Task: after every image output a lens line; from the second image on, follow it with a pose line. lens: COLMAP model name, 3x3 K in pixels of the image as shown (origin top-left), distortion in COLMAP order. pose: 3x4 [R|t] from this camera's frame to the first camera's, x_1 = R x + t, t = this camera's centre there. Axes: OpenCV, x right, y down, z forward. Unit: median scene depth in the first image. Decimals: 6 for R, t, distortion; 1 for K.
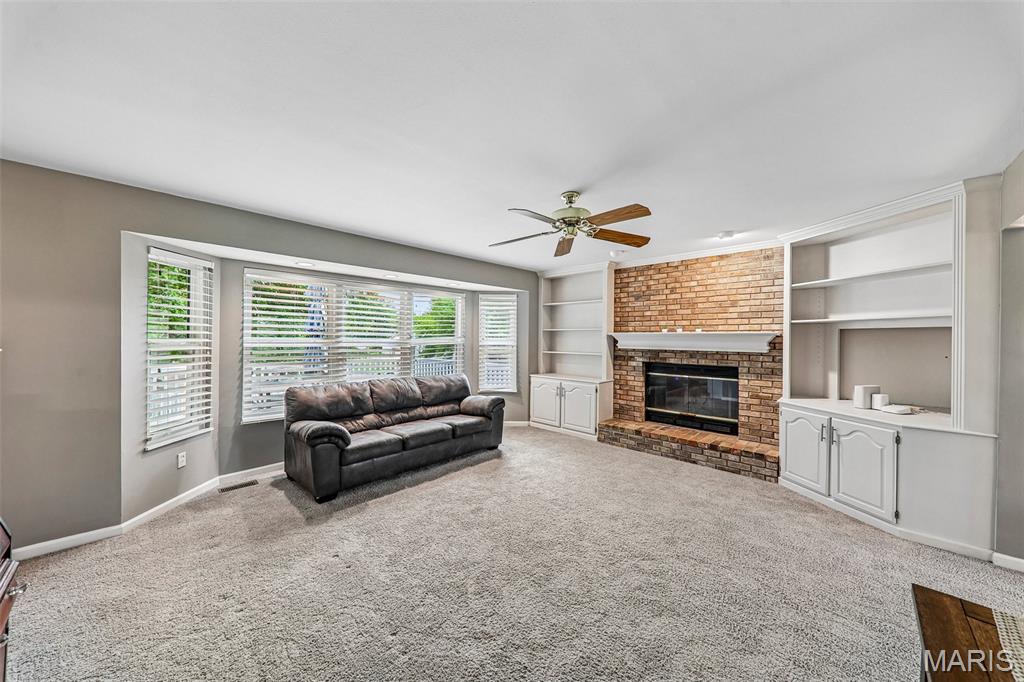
lens RADIAL K [[355.4, 0, 512.0], [0, 355.4, 341.0], [0, 0, 1]] dist [0.006903, -0.000059]
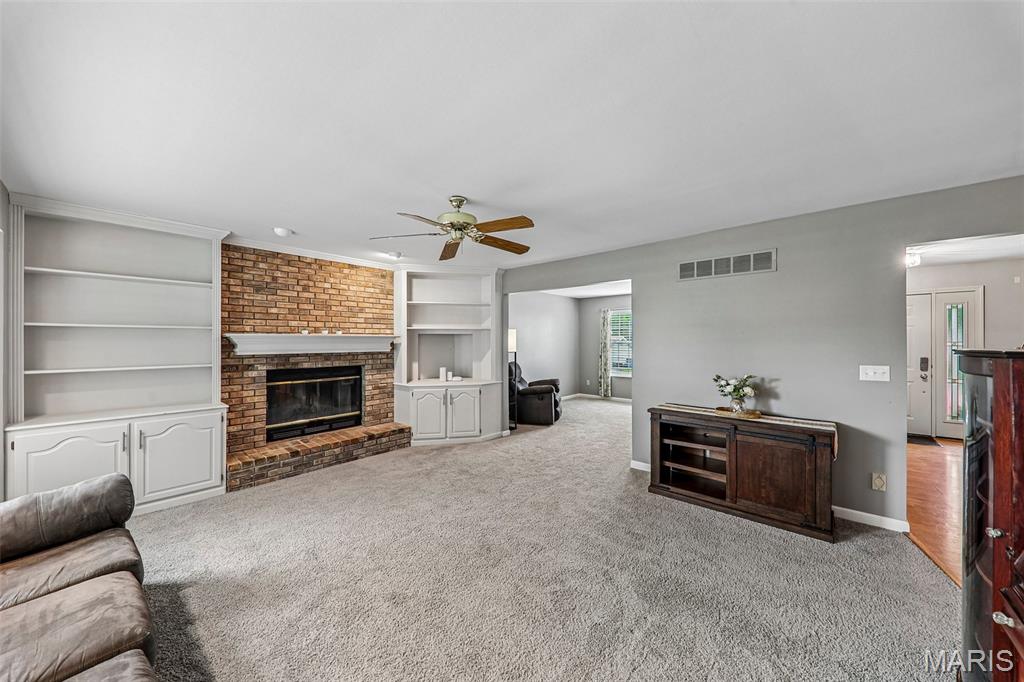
lens RADIAL K [[360.3, 0, 510.4], [0, 360.3, 340.2], [0, 0, 1]] dist [0.001655, -0.000049]
pose [[-0.036527, -0.004603, 0.999322, -0.546977], [0.010984, 0.999927, 0.005007, -0.008334], [-0.999272, 0.011159, -0.036474, 0.561072]]
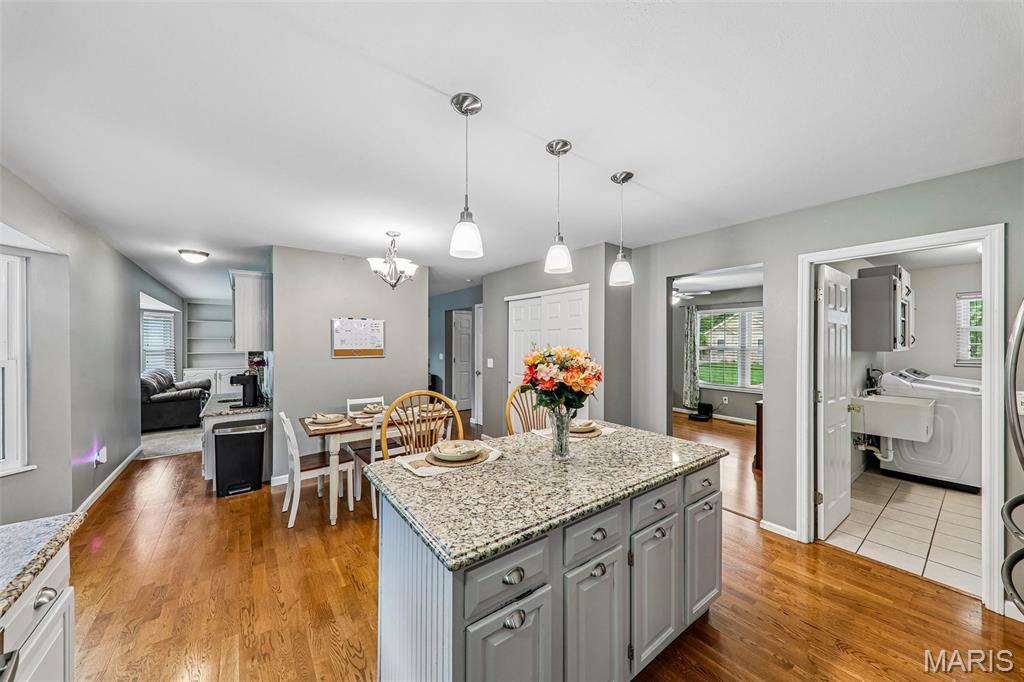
lens RADIAL K [[355.4, 0, 512.0], [0, 355.4, 341.0], [0, 0, 1]] dist [0.006903, -0.000059]
pose [[0.153056, -0.003635, 0.988211, -1.617772], [0.009631, 0.999951, 0.002187, -0.013556], [-0.988171, 0.009183, 0.153083, -0.756435]]
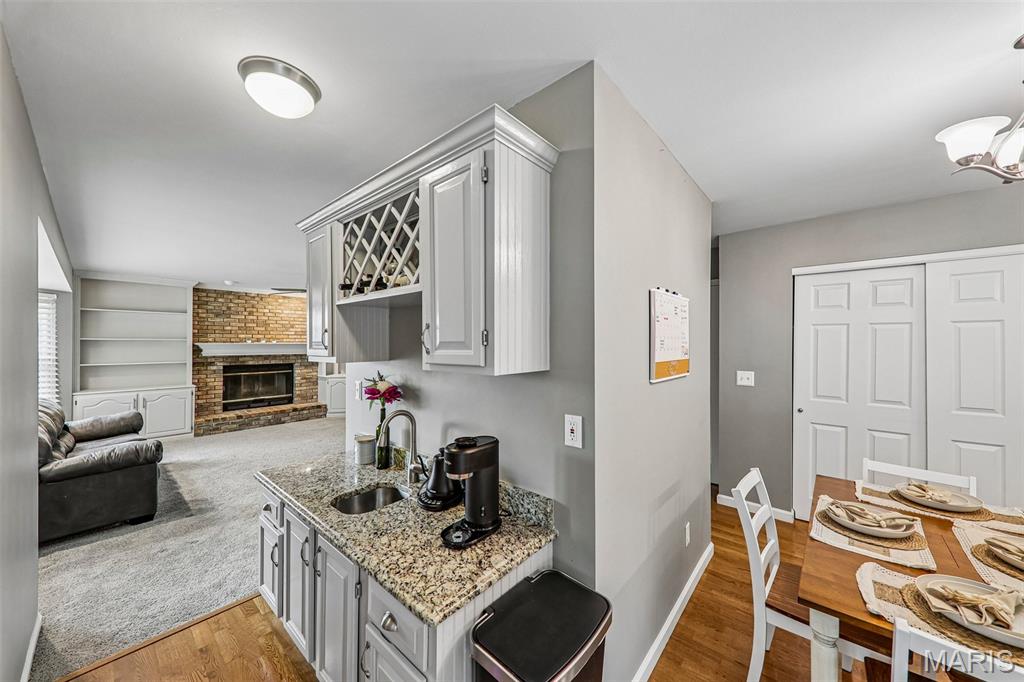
lens RADIAL K [[355.4, 0, 512.0], [0, 355.4, 341.0], [0, 0, 1]] dist [0.006903, -0.000059]
pose [[-0.055815, 0.001902, 0.998439, -1.136308], [0.011981, 0.999927, -0.001235, -0.018413], [-0.998369, 0.011894, -0.055834, 0.042266]]
